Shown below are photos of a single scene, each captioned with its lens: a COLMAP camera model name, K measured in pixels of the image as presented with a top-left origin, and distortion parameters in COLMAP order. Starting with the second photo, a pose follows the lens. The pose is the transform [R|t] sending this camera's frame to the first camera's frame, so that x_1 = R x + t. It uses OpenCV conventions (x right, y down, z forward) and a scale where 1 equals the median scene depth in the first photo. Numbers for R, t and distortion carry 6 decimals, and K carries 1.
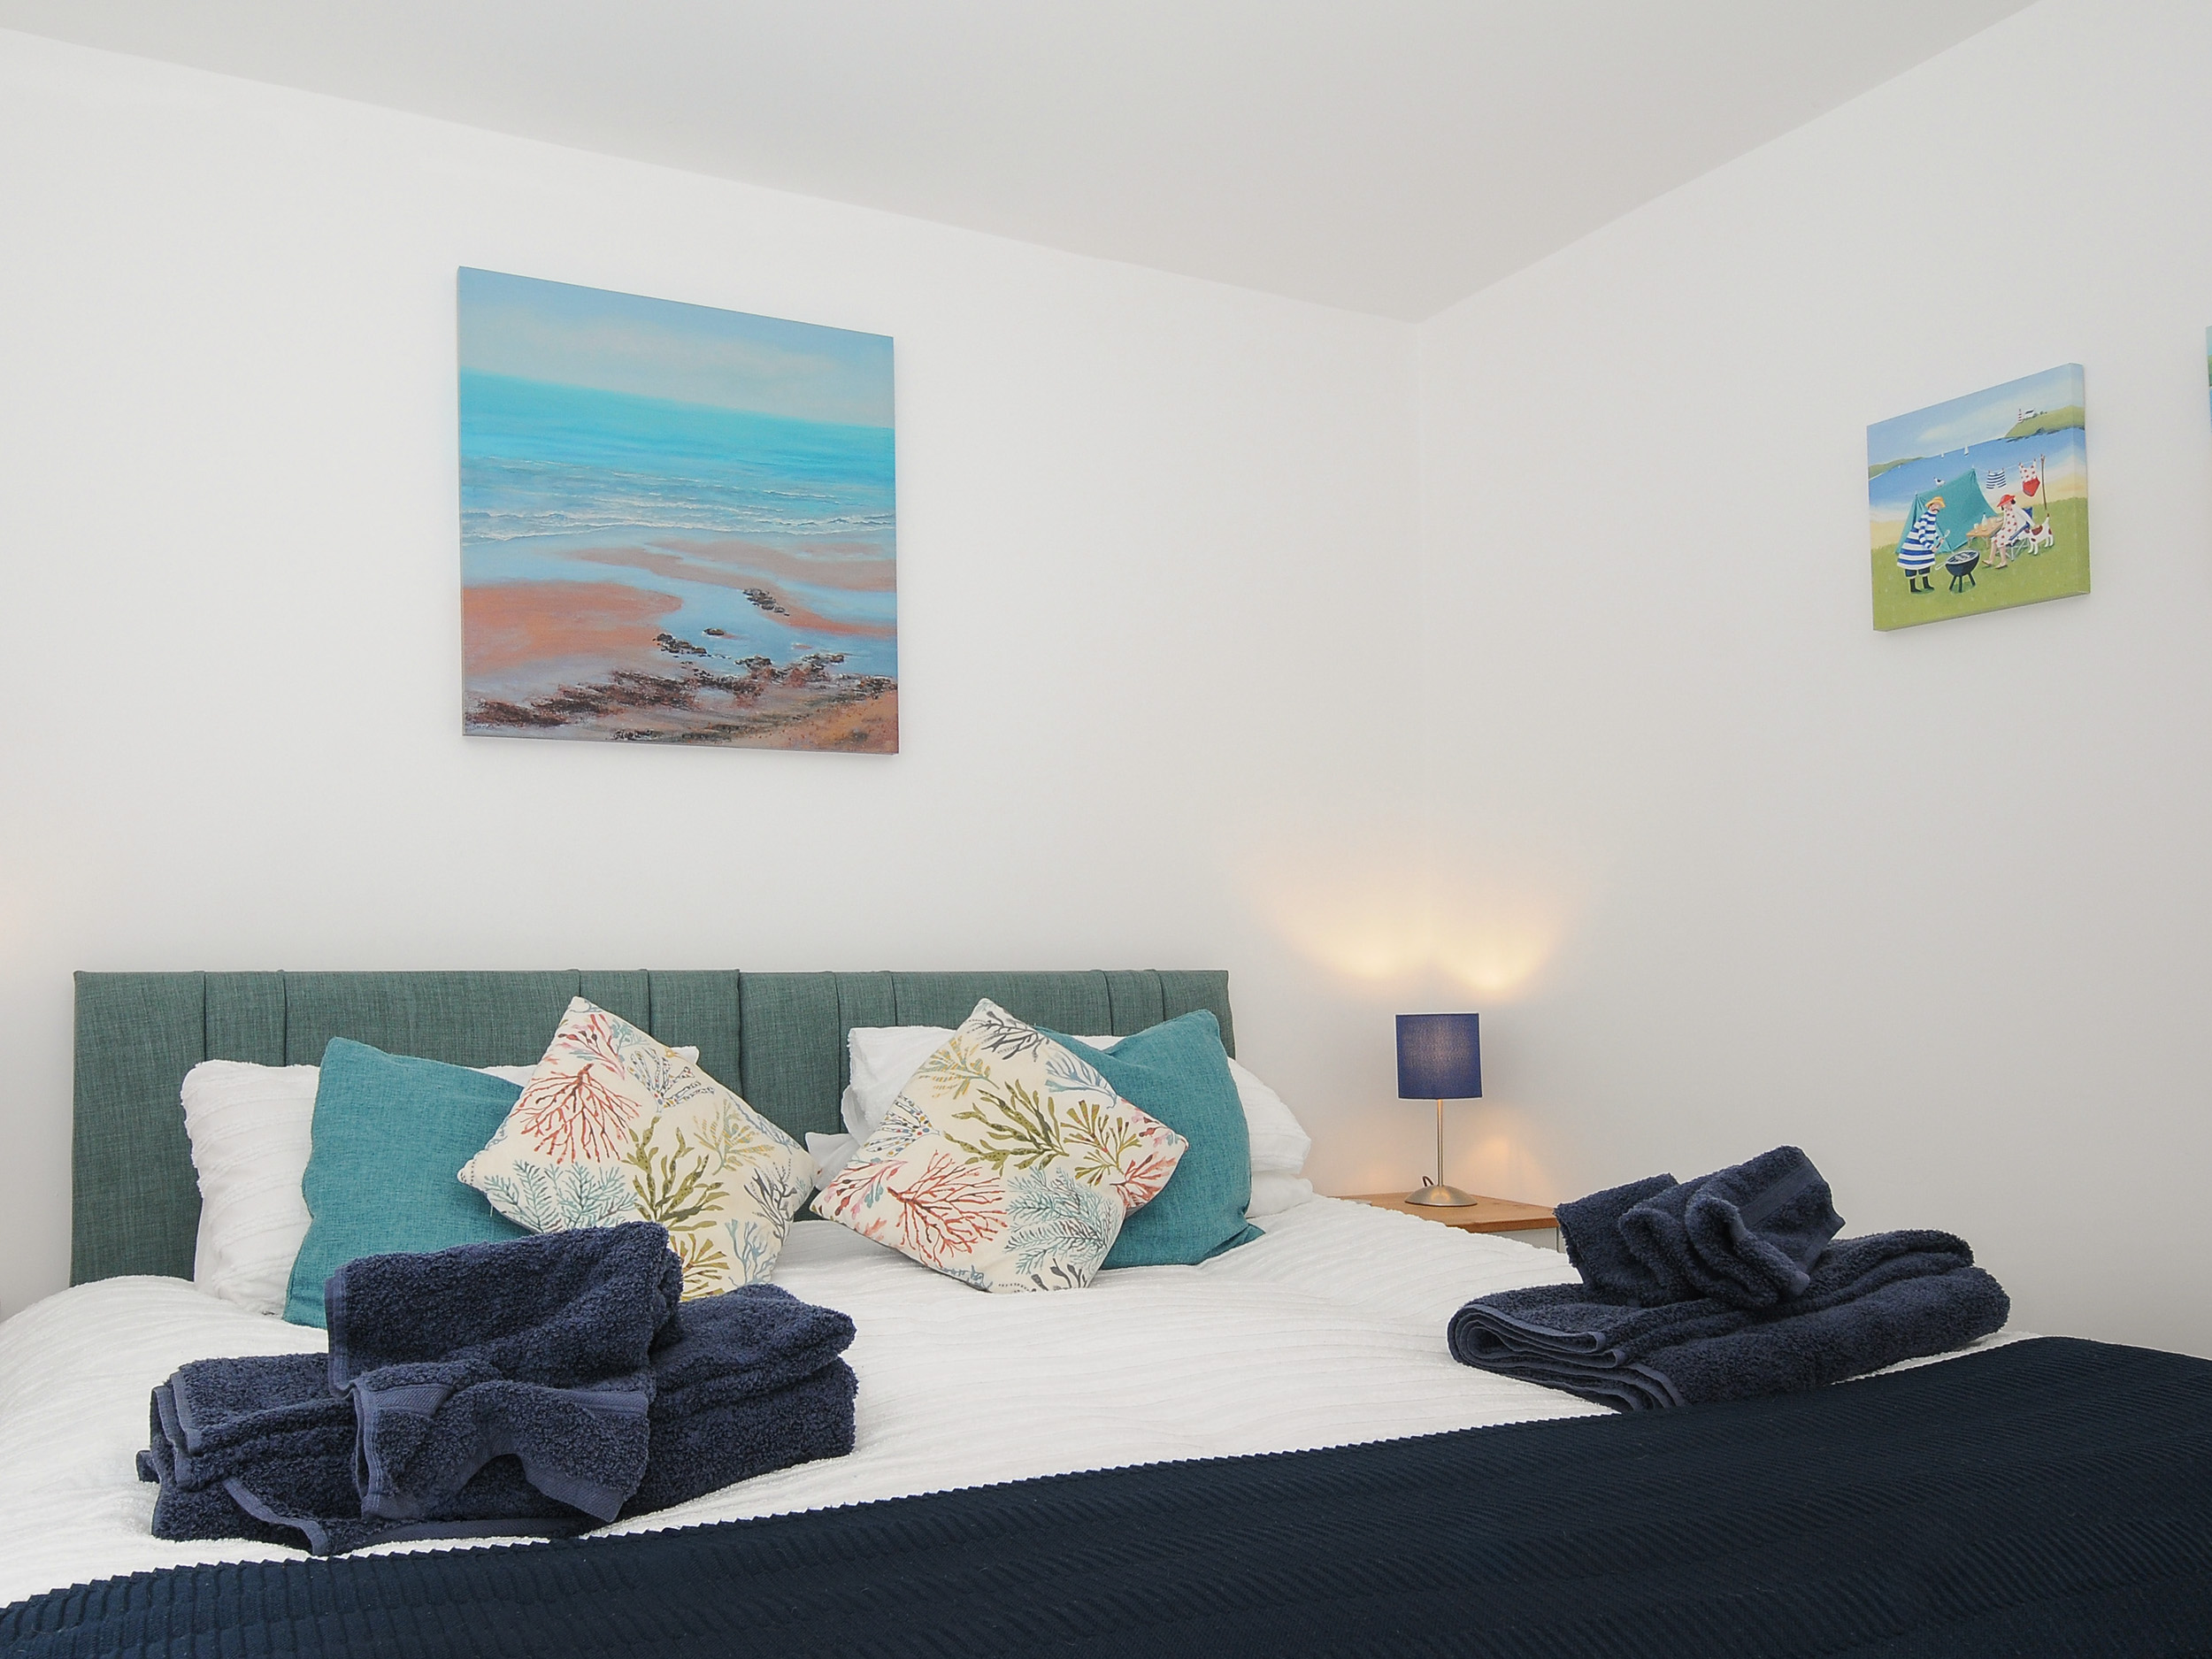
lens RADIAL K [[1691.1, 0, 1106.1], [0, 1691.1, 927.8], [0, 0, 1]] dist [0.014752, -0.000052]
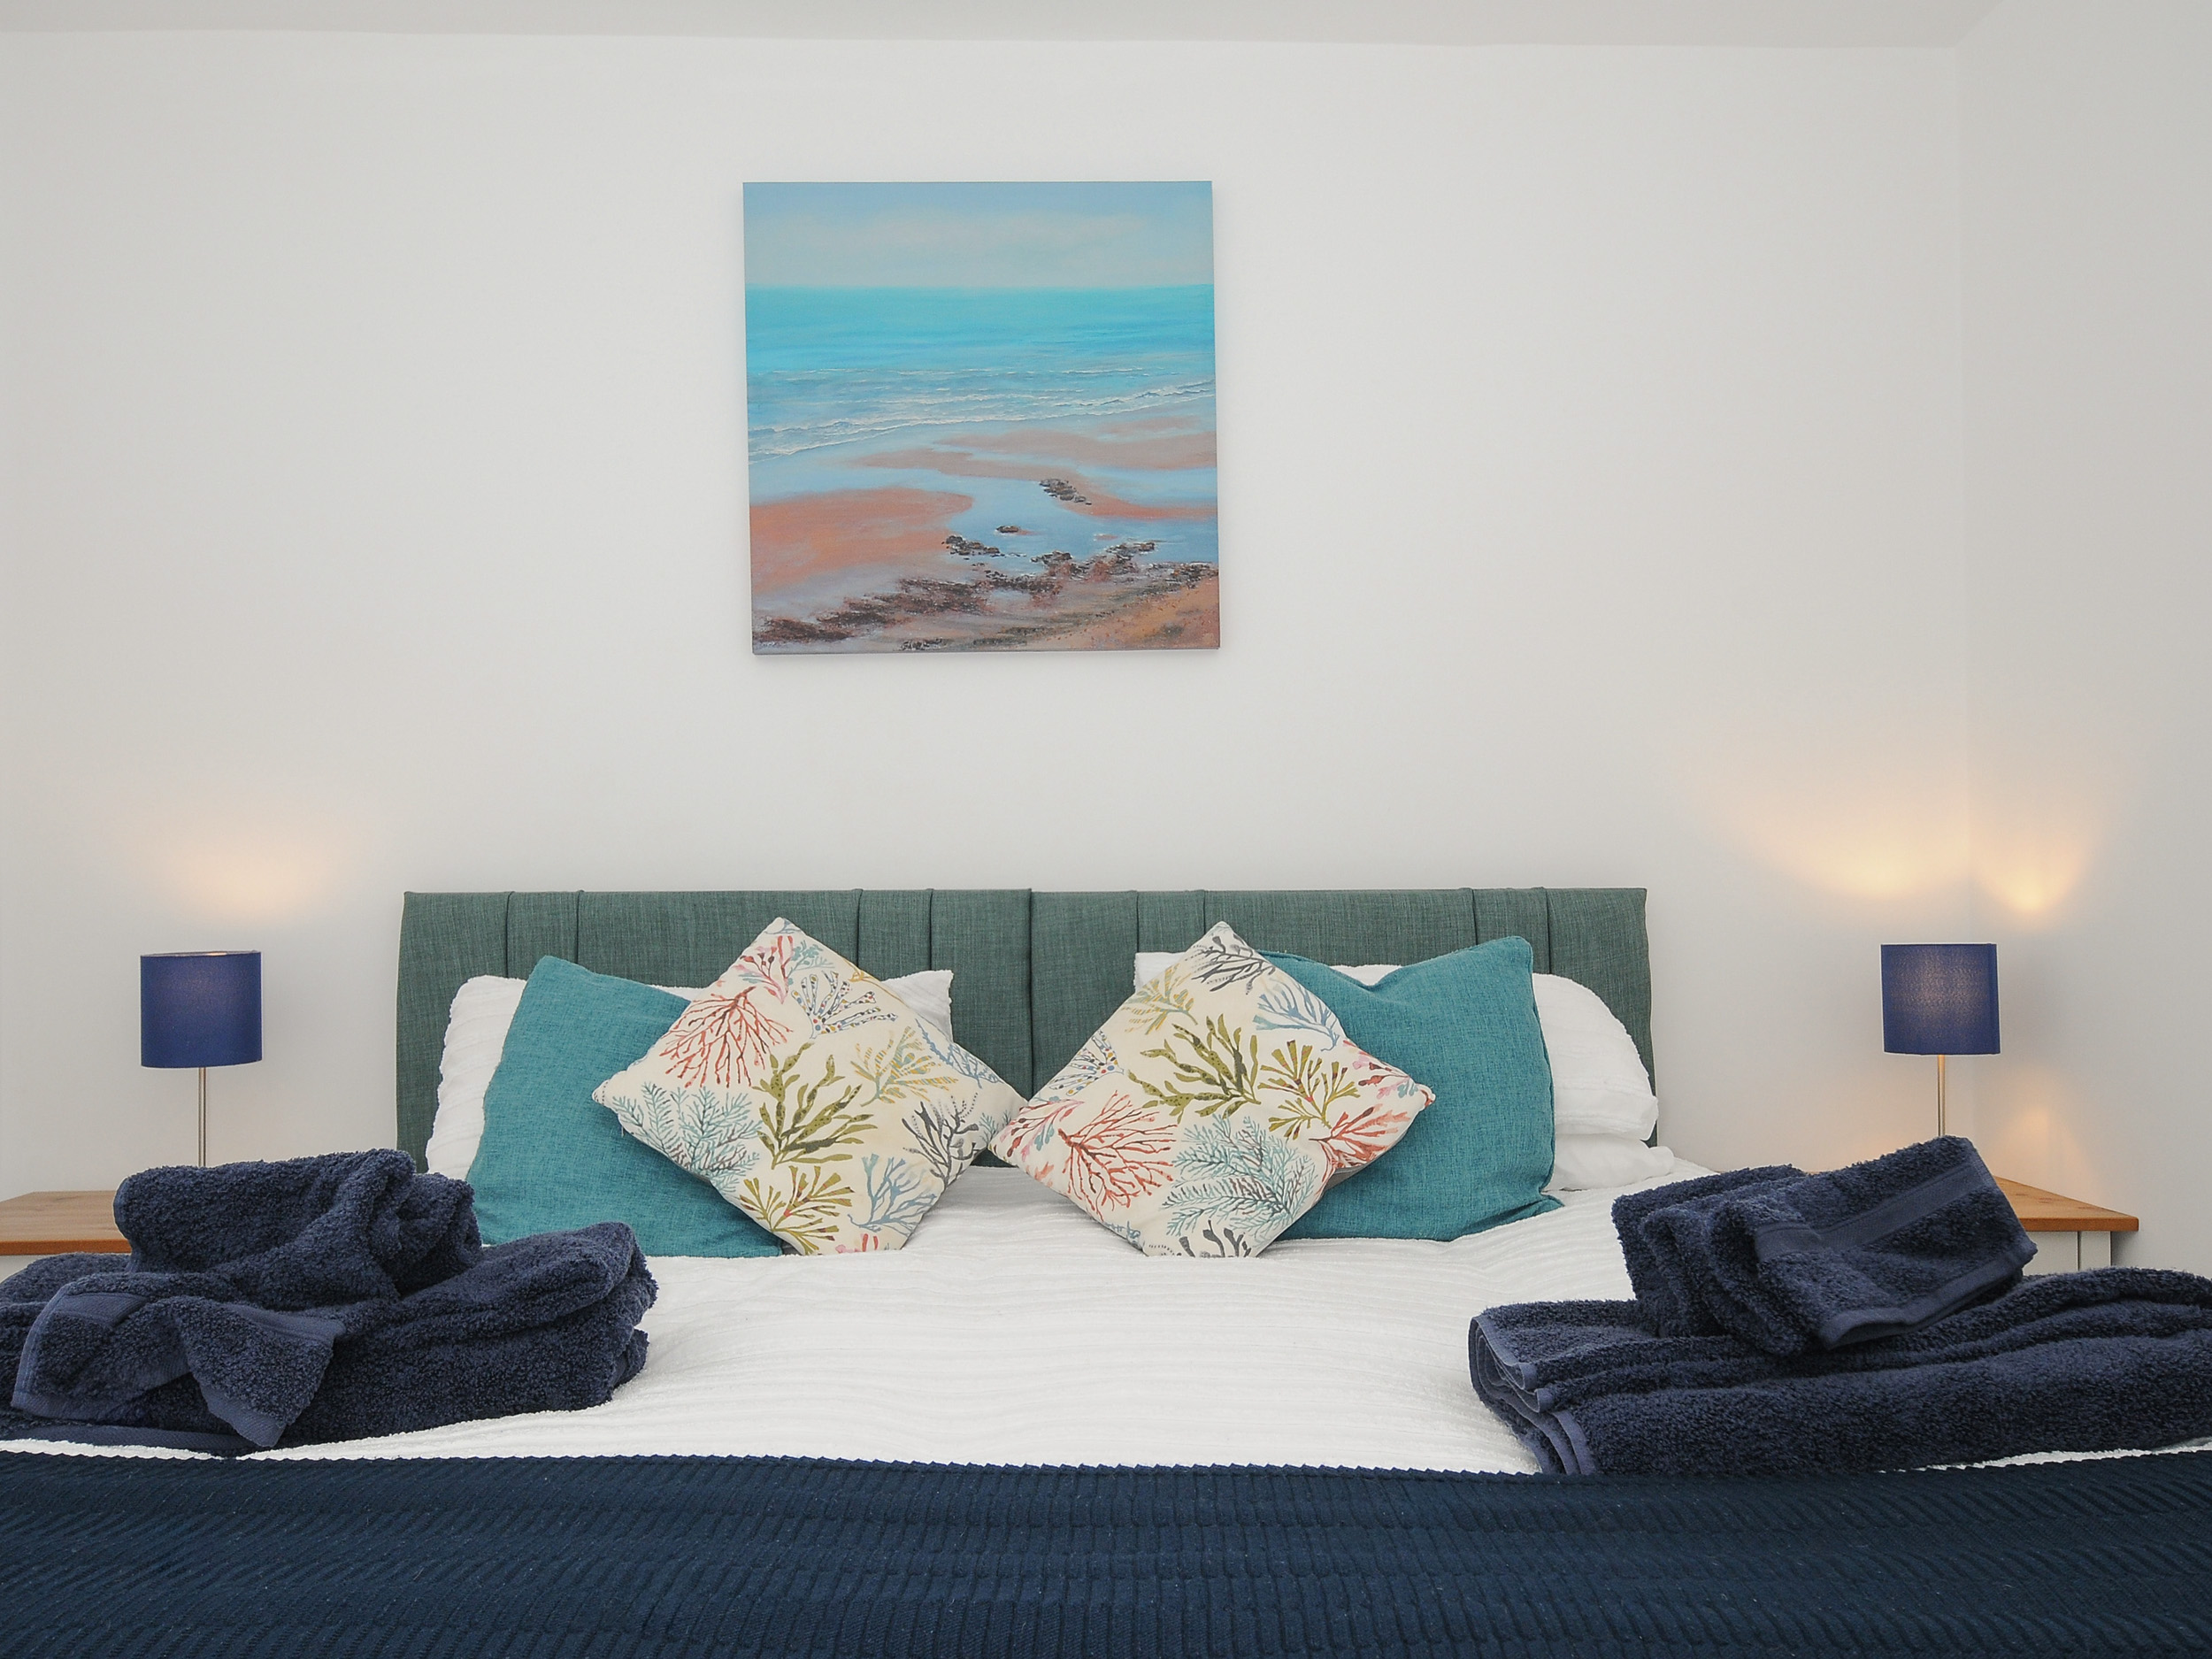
lens RADIAL K [[1856.9, 0, 1113.5], [0, 1856.9, 864.2], [0, 0, 1]] dist [0.022307, -0.004388]
pose [[0.909765, -0.007123, -0.415061, 0.291482], [0.012736, 0.999861, 0.010757, 0.000675], [0.414927, -0.015072, 0.909730, 0.099058]]
